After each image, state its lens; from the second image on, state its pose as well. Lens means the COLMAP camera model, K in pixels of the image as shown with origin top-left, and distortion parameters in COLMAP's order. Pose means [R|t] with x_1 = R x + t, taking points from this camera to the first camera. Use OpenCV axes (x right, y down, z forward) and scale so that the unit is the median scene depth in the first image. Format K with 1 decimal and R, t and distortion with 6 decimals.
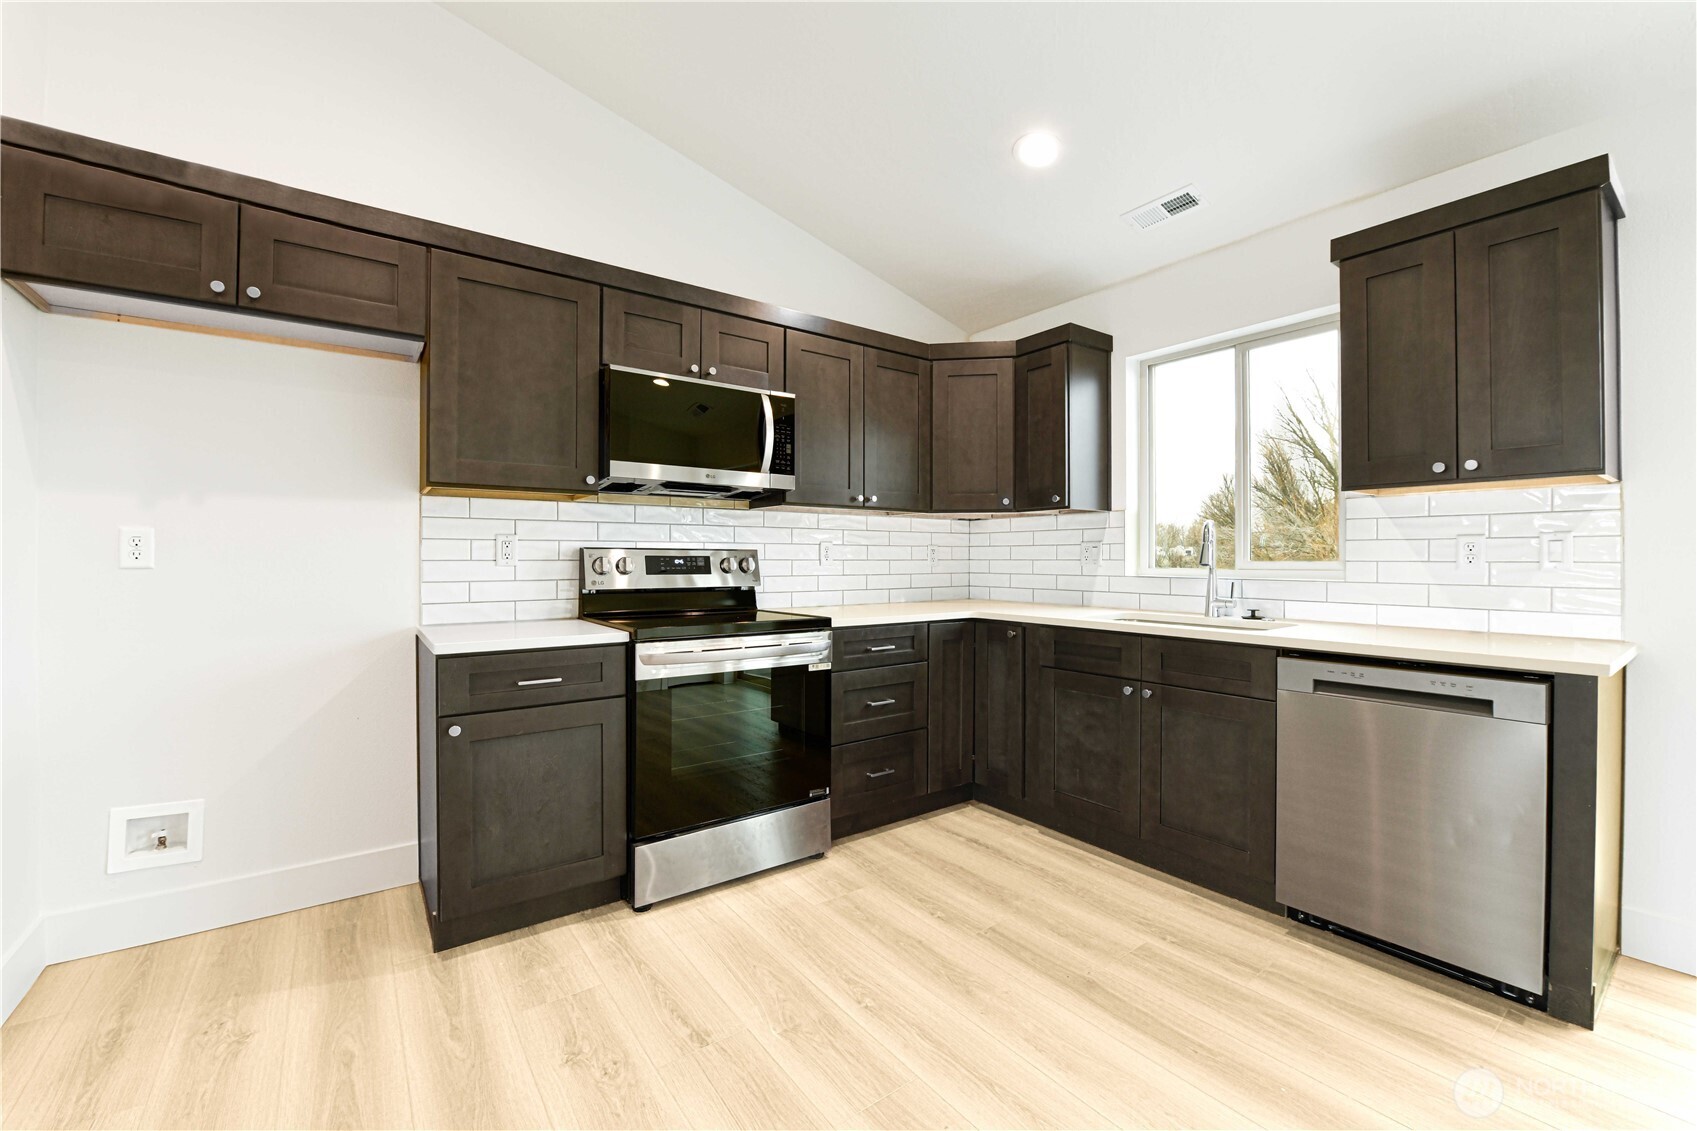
lens RADIAL K [[694.8, 0, 848.5], [0, 694.8, 565.5], [0, 0, 1]] dist [-0.019185, 0.000119]
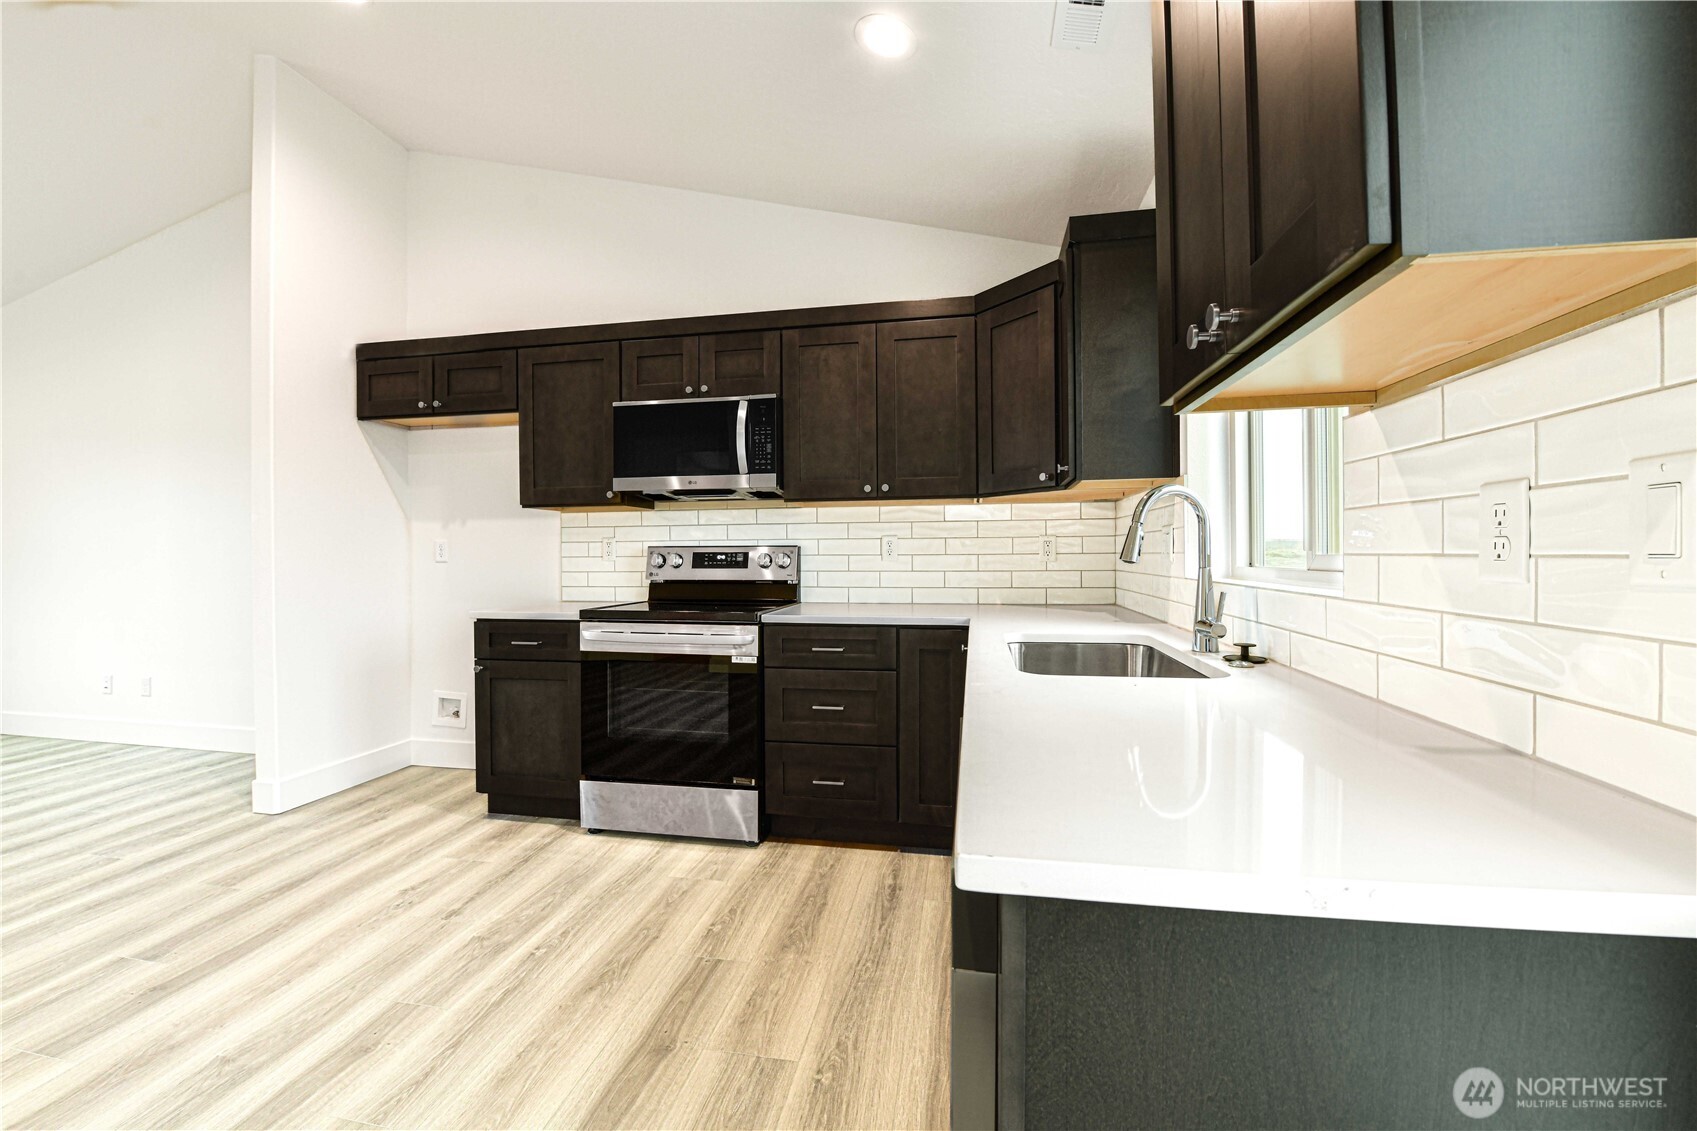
lens RADIAL K [[685.3, 0, 848.5], [0, 685.3, 565.5], [0, 0, 1]] dist [-0.012919, -0.000052]
pose [[0.676198, 0.007325, -0.736683, 0.812970], [-0.000472, 0.999955, 0.009510, -0.003030], [0.736720, -0.006083, 0.676171, 0.432498]]
